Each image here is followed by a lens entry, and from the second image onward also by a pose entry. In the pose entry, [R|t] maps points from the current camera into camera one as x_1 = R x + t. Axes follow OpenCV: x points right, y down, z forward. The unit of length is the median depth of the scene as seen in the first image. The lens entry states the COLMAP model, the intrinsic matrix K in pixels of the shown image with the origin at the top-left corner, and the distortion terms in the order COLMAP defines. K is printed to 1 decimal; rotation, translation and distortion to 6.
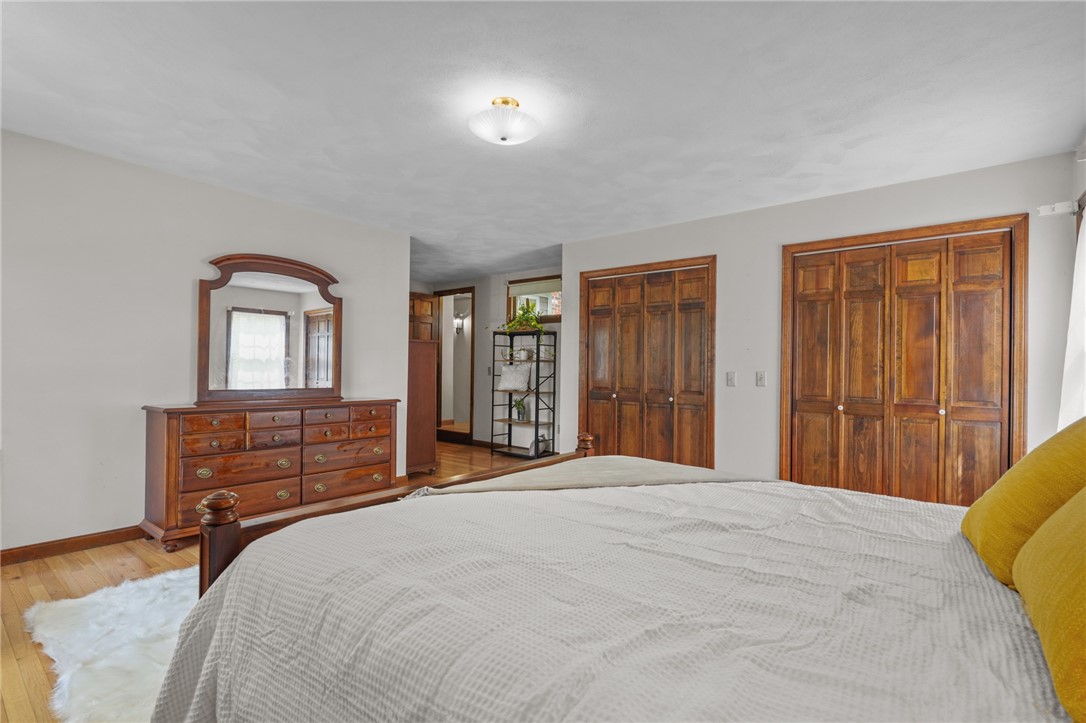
lens RADIAL K [[482.1, 0, 541.1], [0, 482.1, 366.7], [0, 0, 1]] dist [0.000537, 0.000179]
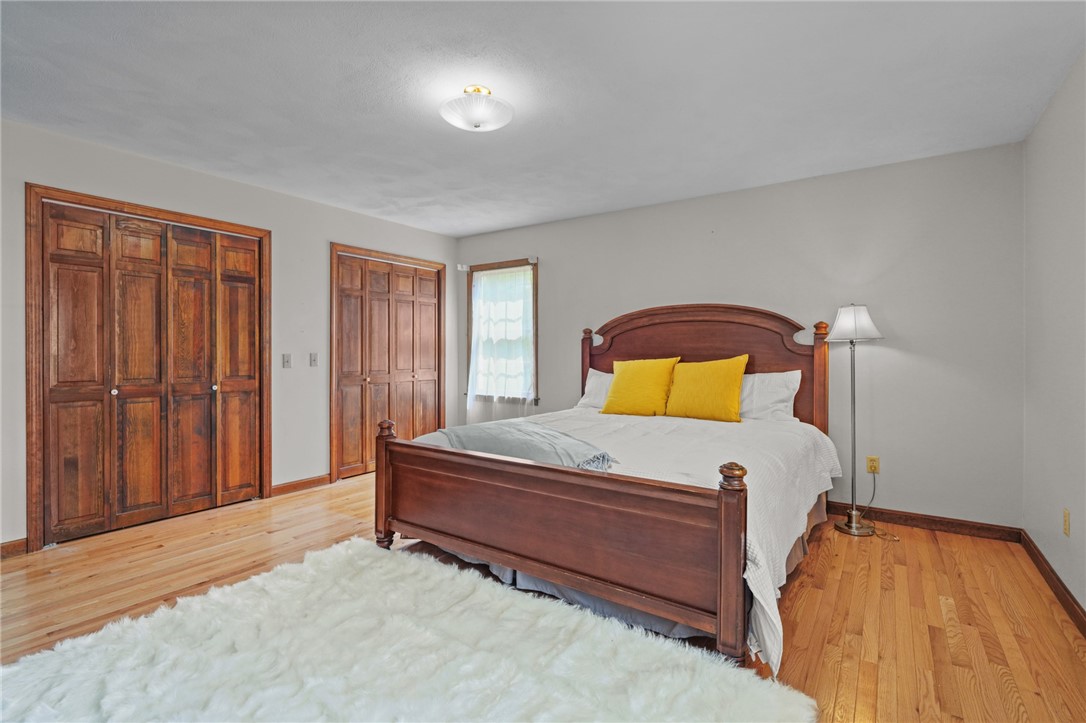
lens RADIAL K [[508.7, 0, 541.9], [0, 508.7, 369.6], [0, 0, 1]] dist [-0.041036, 0.000958]
pose [[-0.070040, -0.043587, 0.996591, -0.641042], [-0.003559, 0.999049, 0.043445, -0.003010], [-0.997538, -0.000504, -0.070128, 0.511906]]
